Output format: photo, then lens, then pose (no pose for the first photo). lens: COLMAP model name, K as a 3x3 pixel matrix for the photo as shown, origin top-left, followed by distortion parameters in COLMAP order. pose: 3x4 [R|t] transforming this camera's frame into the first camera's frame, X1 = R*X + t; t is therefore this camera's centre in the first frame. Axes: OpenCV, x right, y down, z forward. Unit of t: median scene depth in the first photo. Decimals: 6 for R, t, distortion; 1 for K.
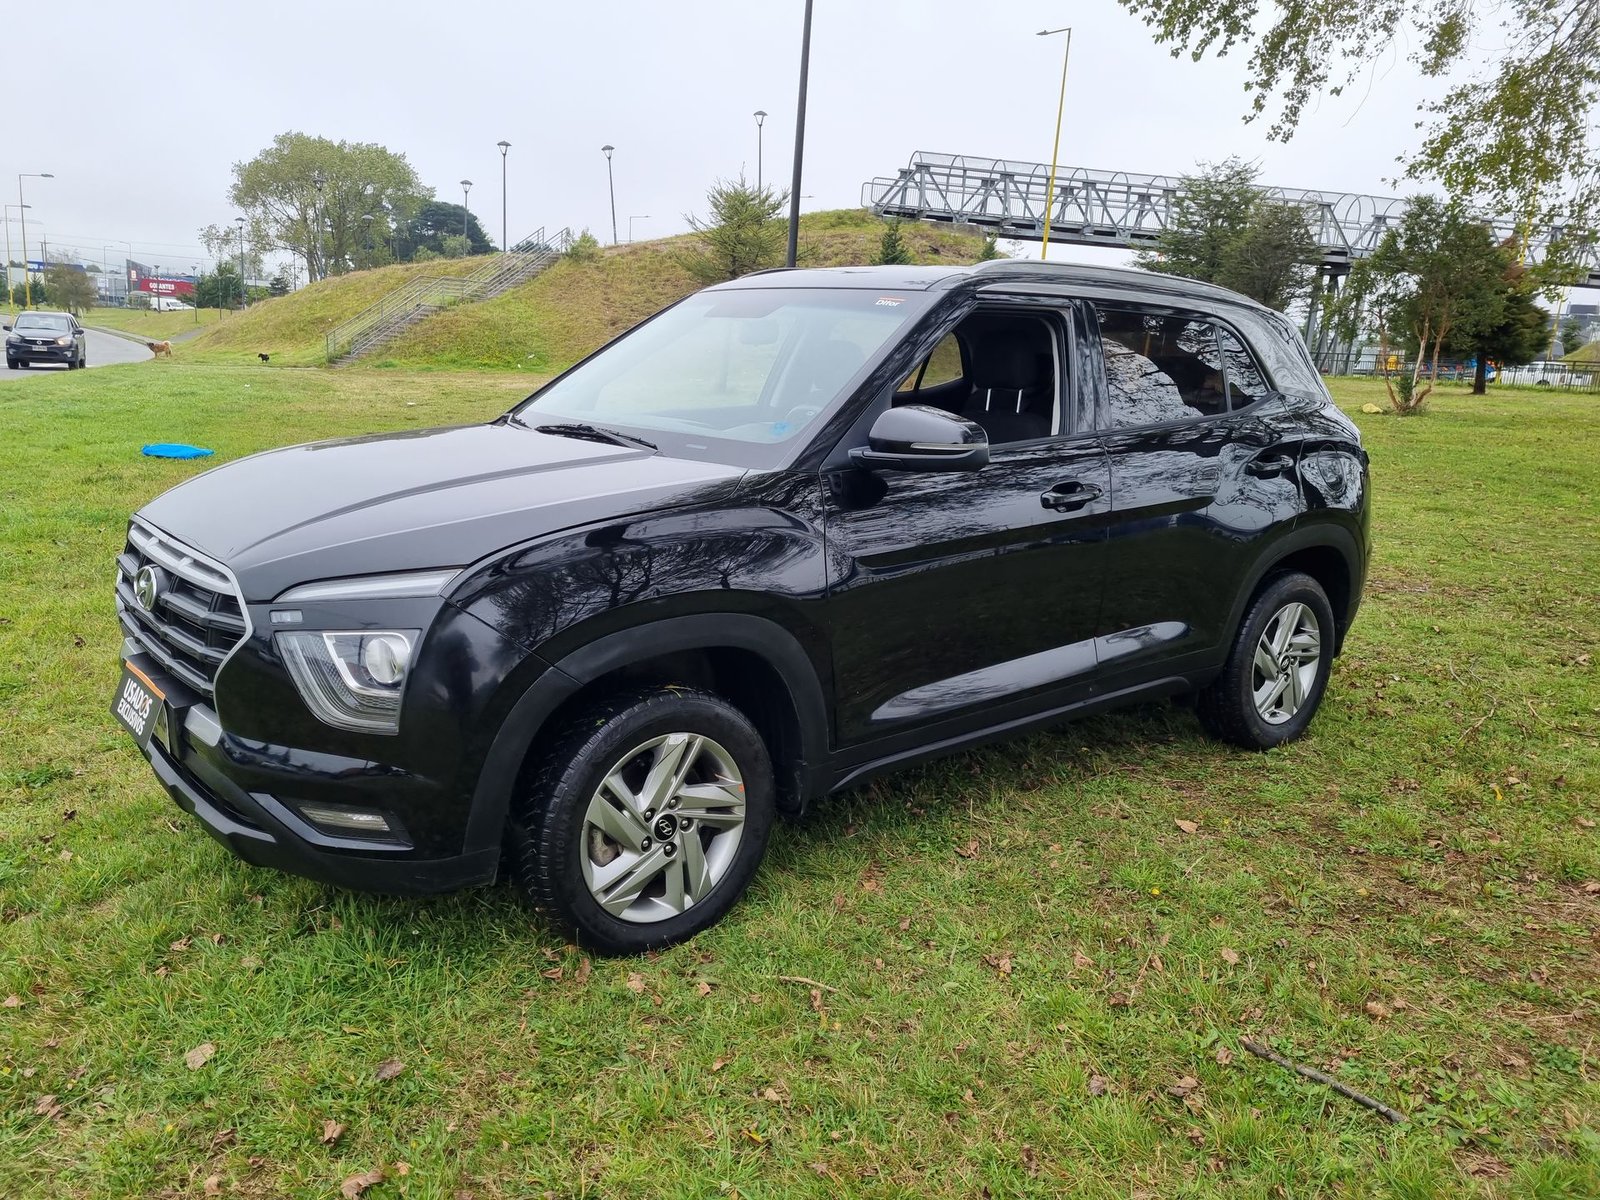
lens RADIAL K [[1212.8, 0, 803.4], [0, 1212.8, 596.1], [0, 0, 1]] dist [0.057737, -0.047227]
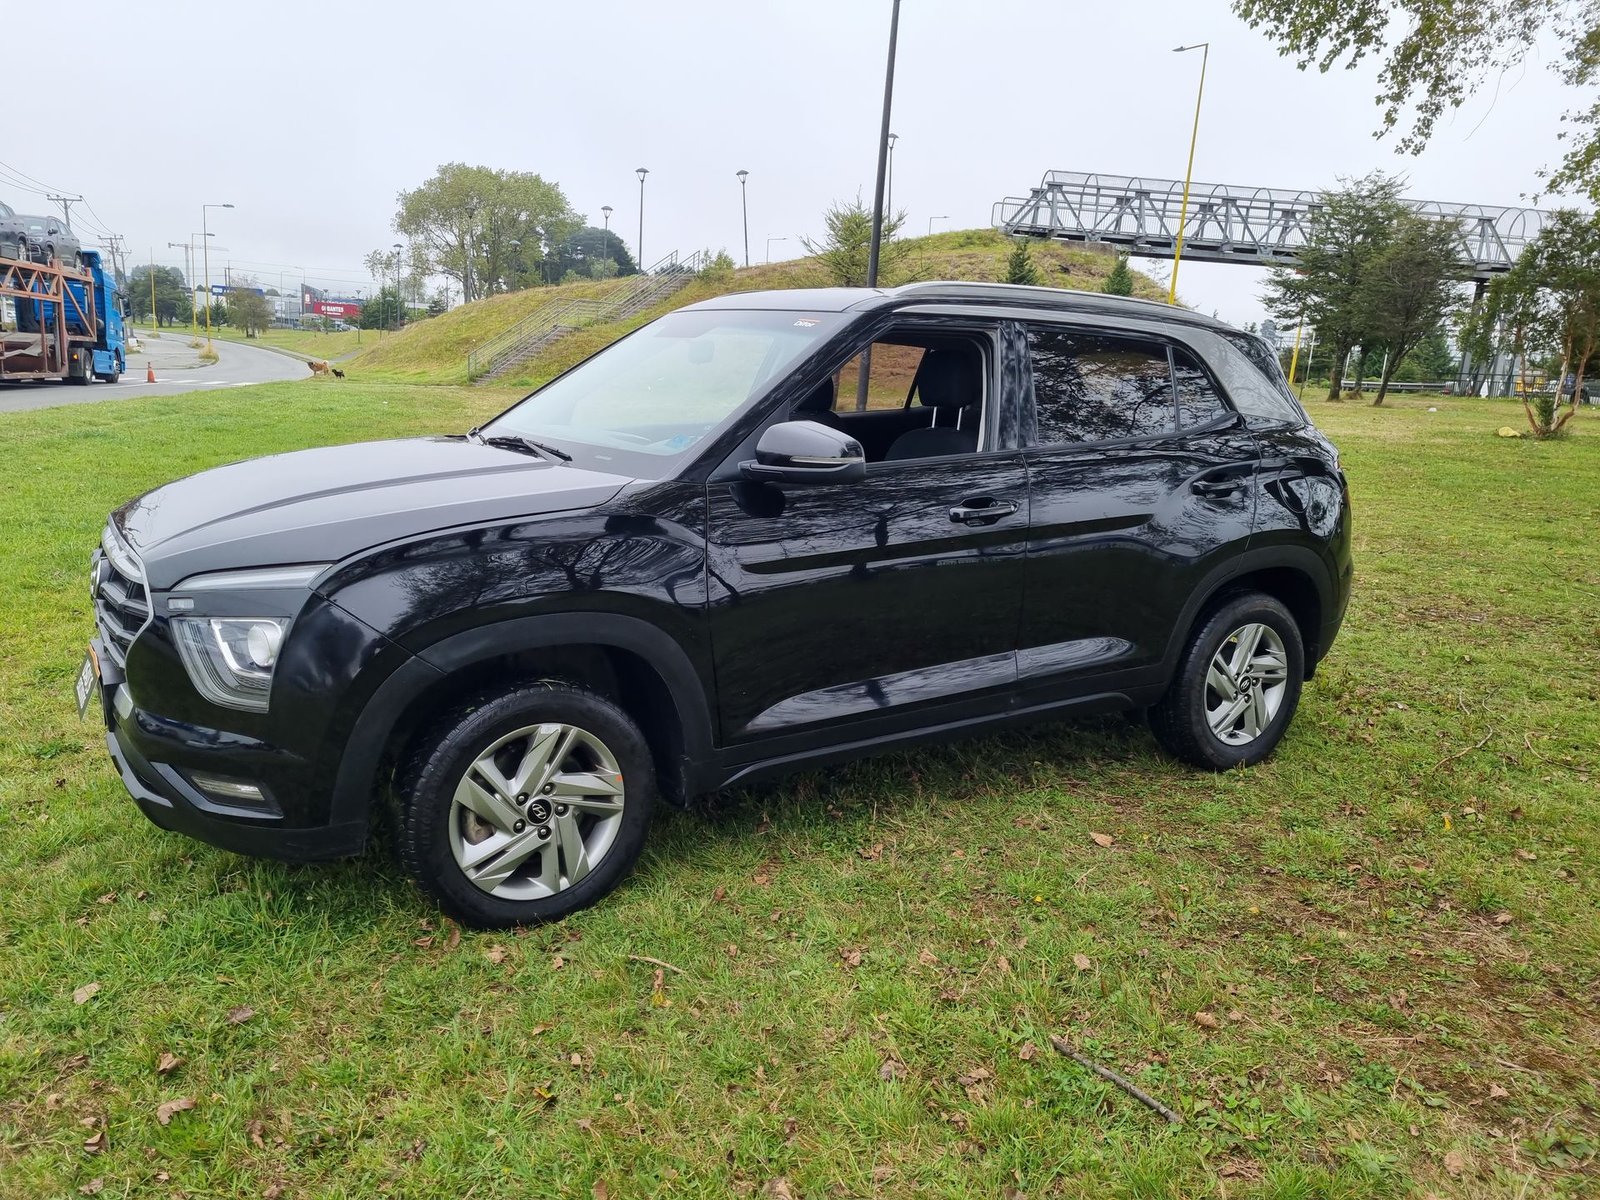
lens RADIAL K [[1211.8, 0, 802.1], [0, 1211.8, 591.9], [0, 0, 1]] dist [0.059911, -0.048887]
pose [[0.993885, 0.022889, -0.108024, 0.026618], [-0.024902, 0.999540, -0.017324, 0.001148], [0.107578, 0.019908, 0.993997, -0.005058]]
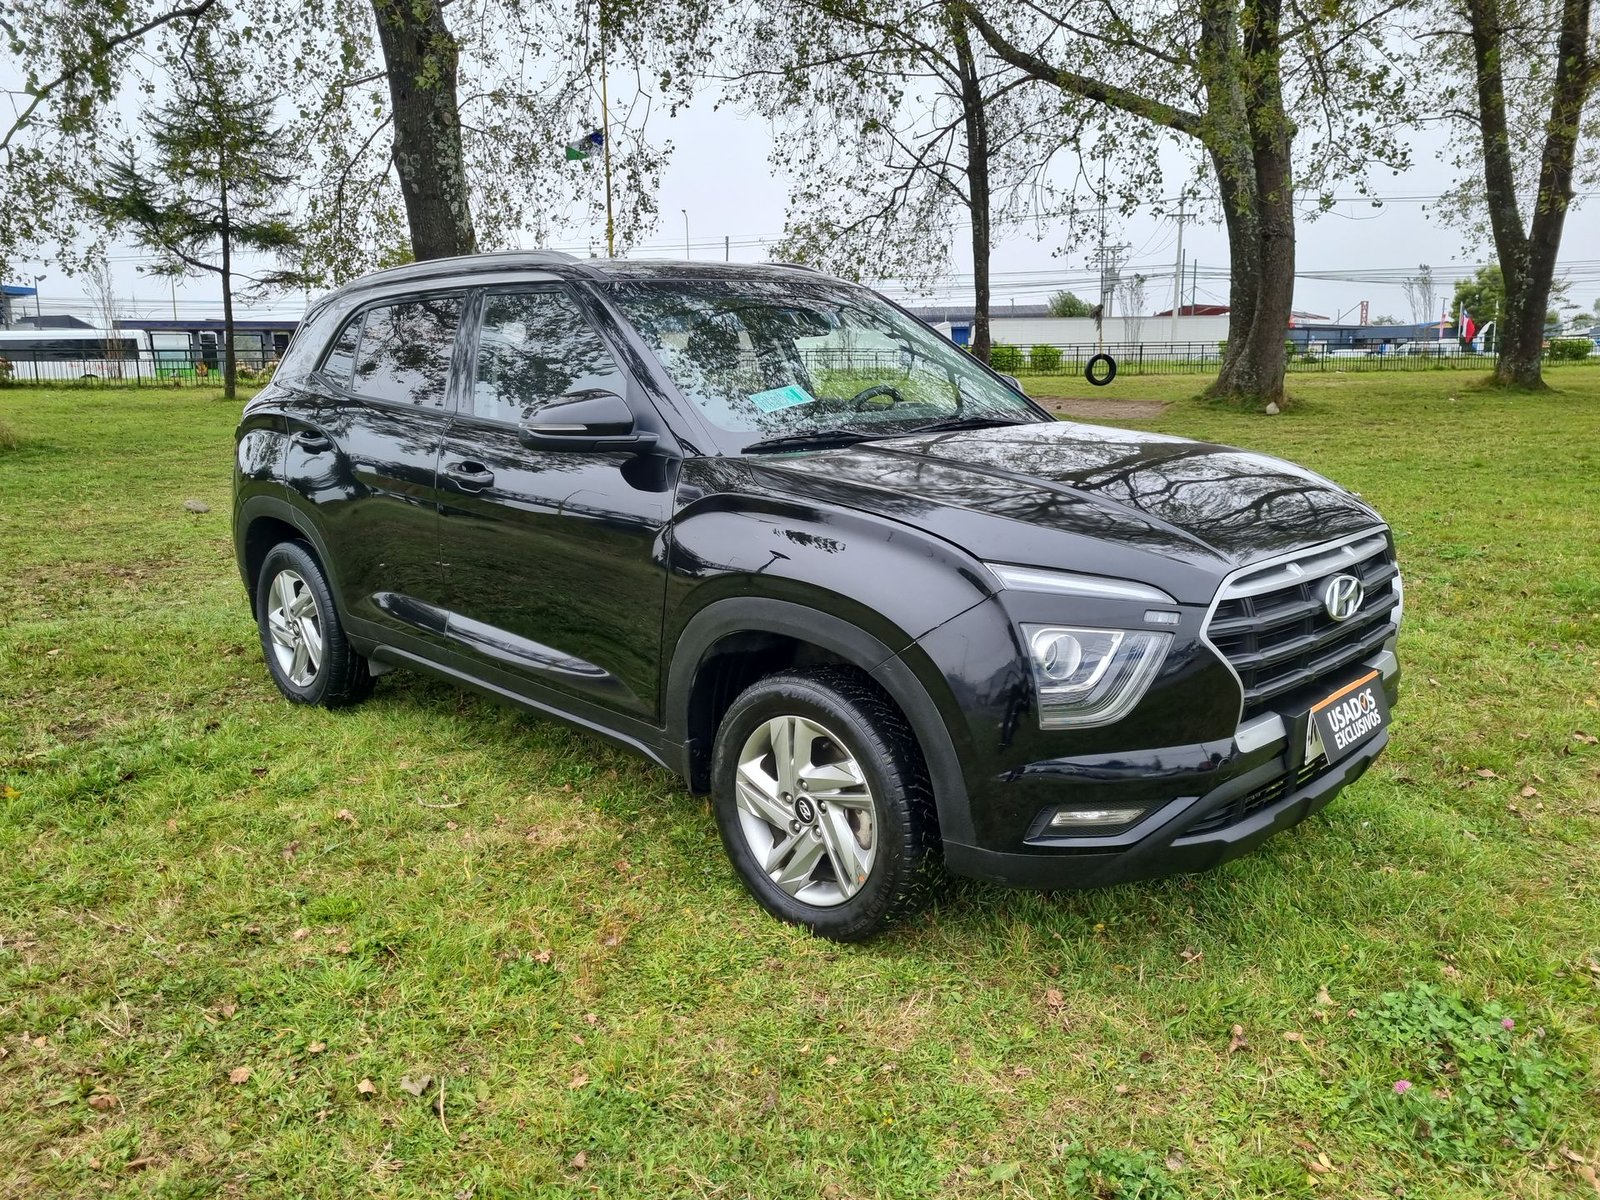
lens RADIAL K [[1190.3, 0, 790.6], [0, 1190.3, 576.4], [0, 0, 1]] dist [0.065155, -0.049185]
pose [[-0.092708, -0.223686, 0.970242, -0.168283], [0.214685, 0.947028, 0.238847, -0.041012], [-0.972273, 0.230439, -0.039775, 0.173104]]
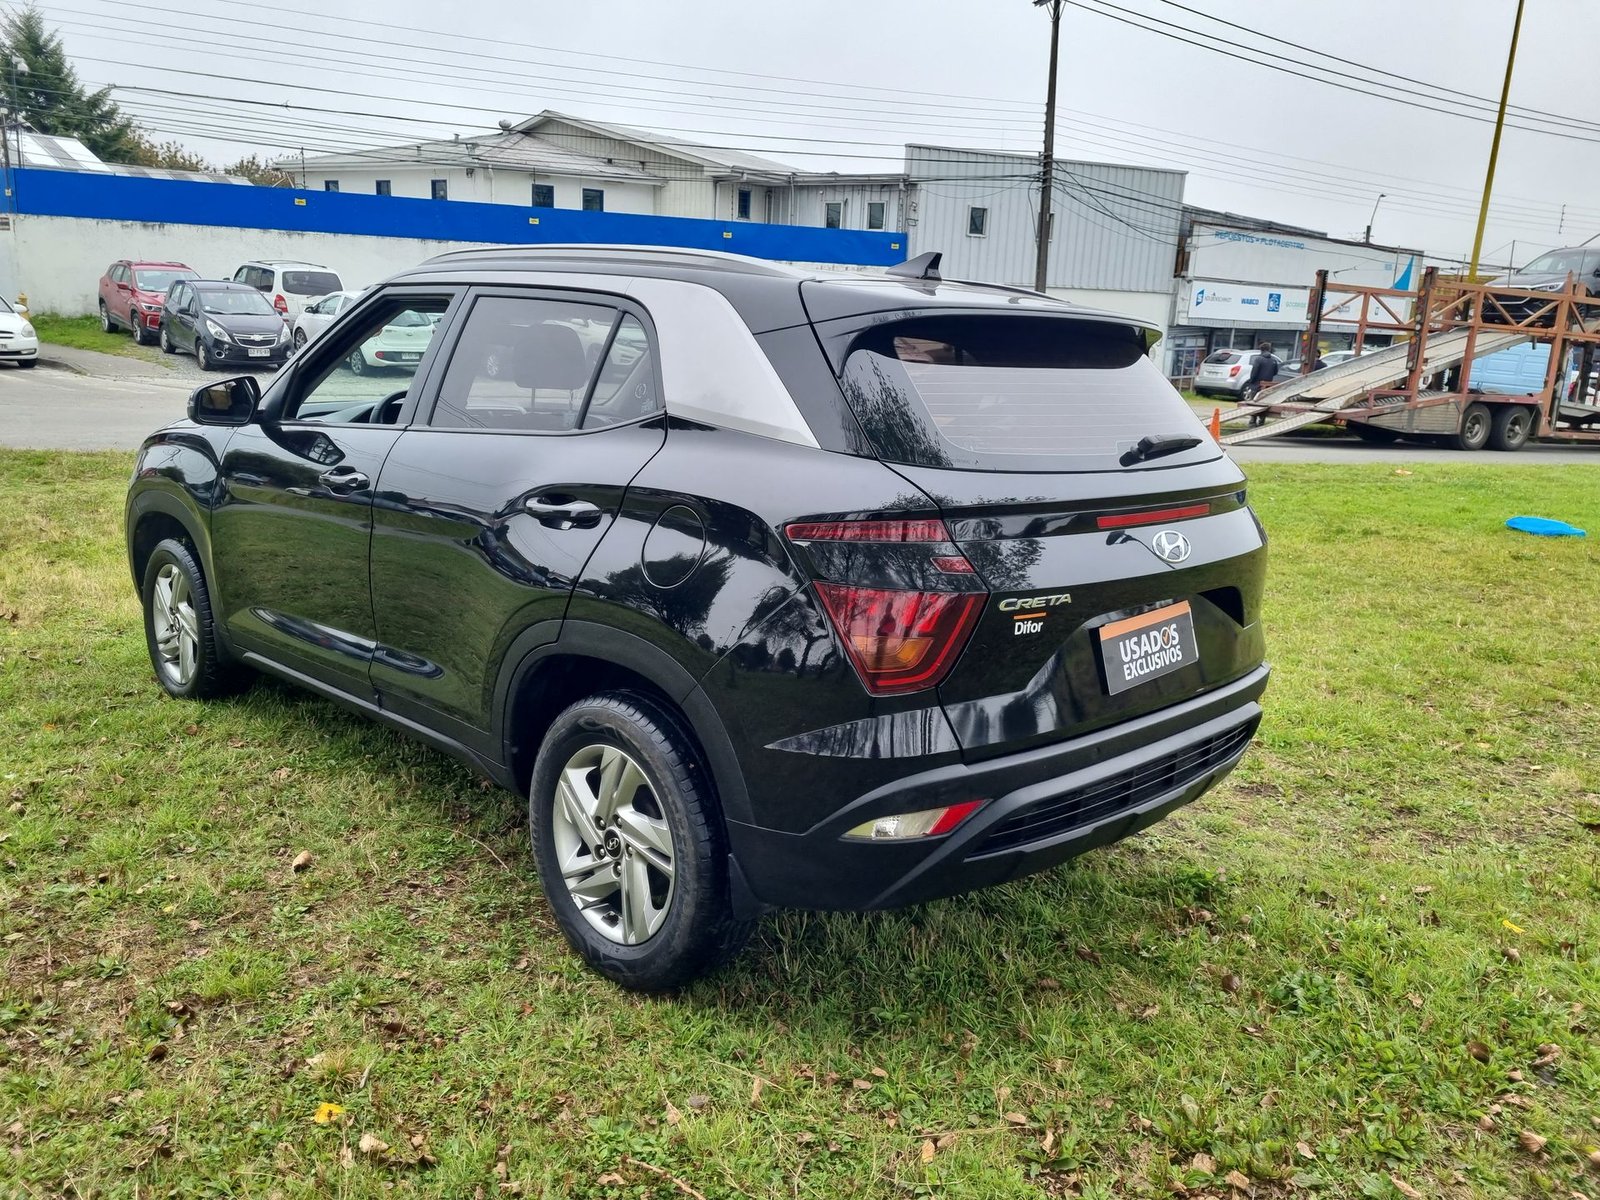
lens RADIAL K [[1212.8, 0, 803.4], [0, 1212.8, 596.1], [0, 0, 1]] dist [0.057737, -0.047227]
pose [[0.107173, 0.170221, -0.979560, 0.185567], [-0.242617, 0.959929, 0.140265, -0.032973], [0.964184, 0.222625, 0.144177, 0.183107]]
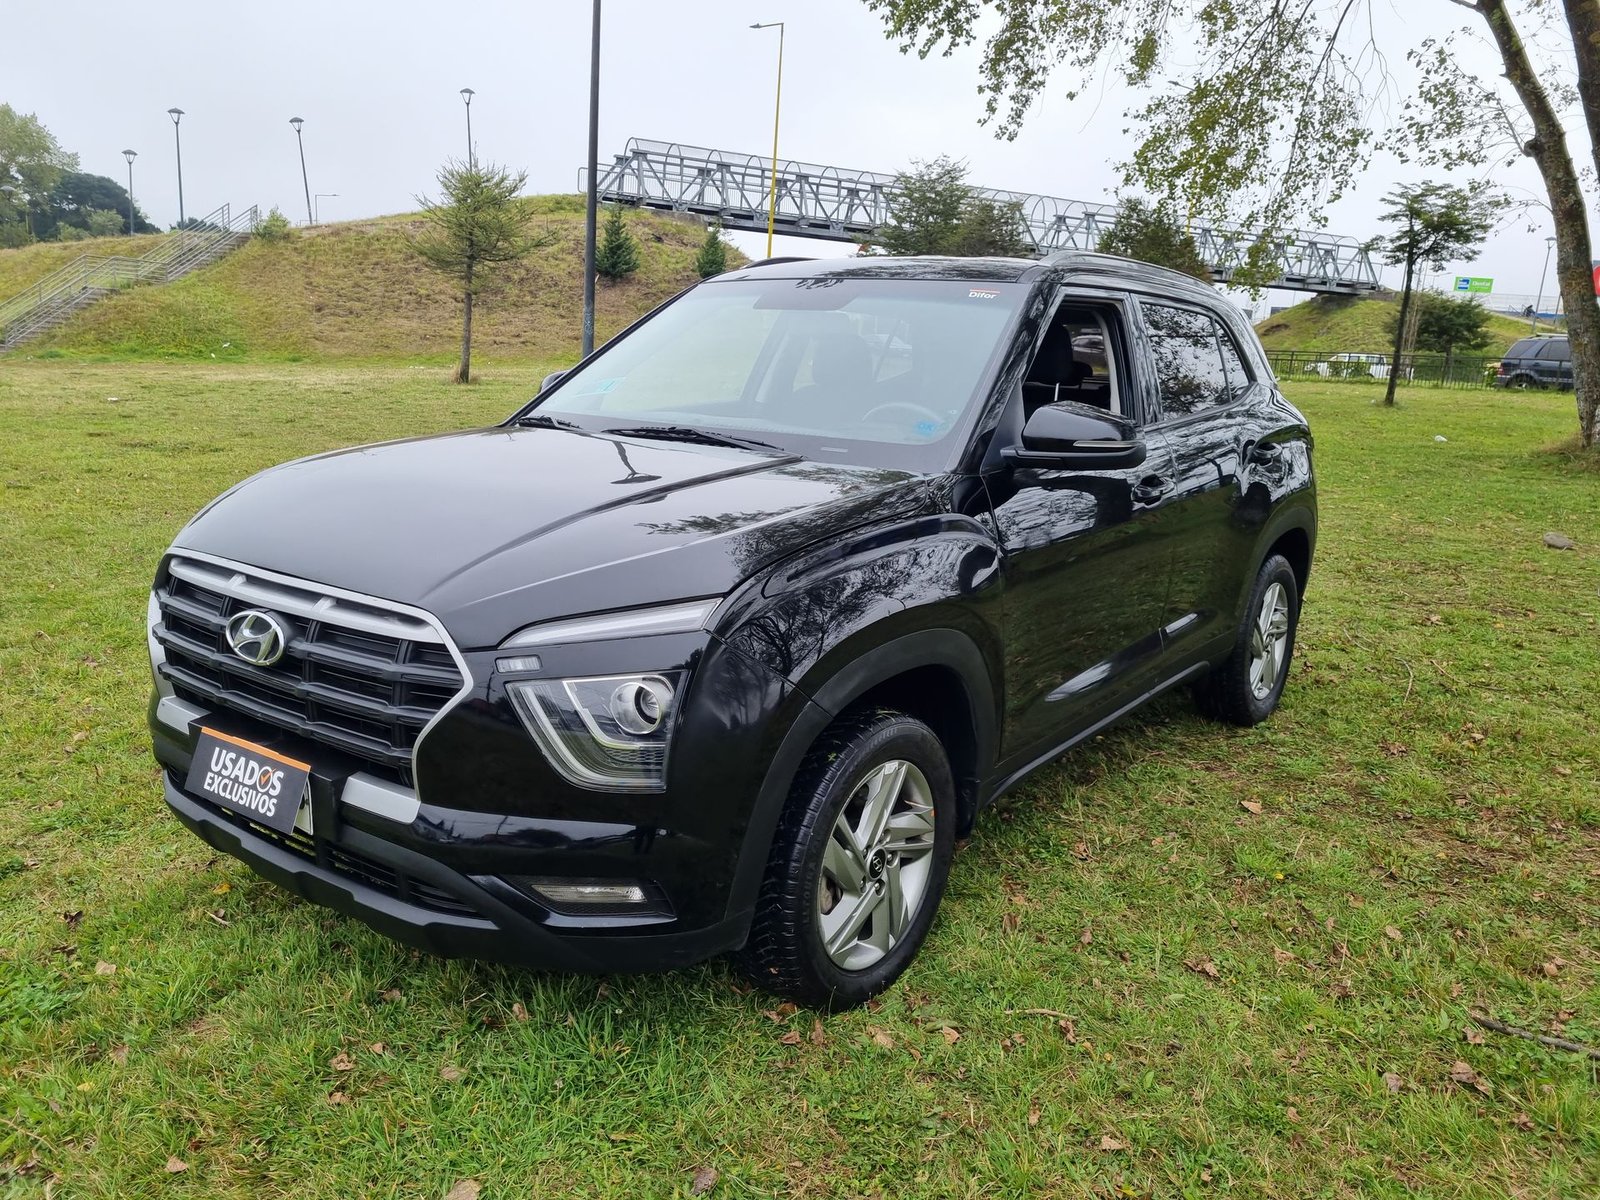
lens RADIAL K [[1204.1, 0, 808.2], [0, 1204.1, 604.9], [0, 0, 1]] dist [0.061068, -0.052147]
pose [[0.972217, -0.051724, 0.228294, -0.042528], [0.047863, 0.998602, 0.022417, -0.003438], [-0.229134, -0.010867, 0.973334, 0.014221]]
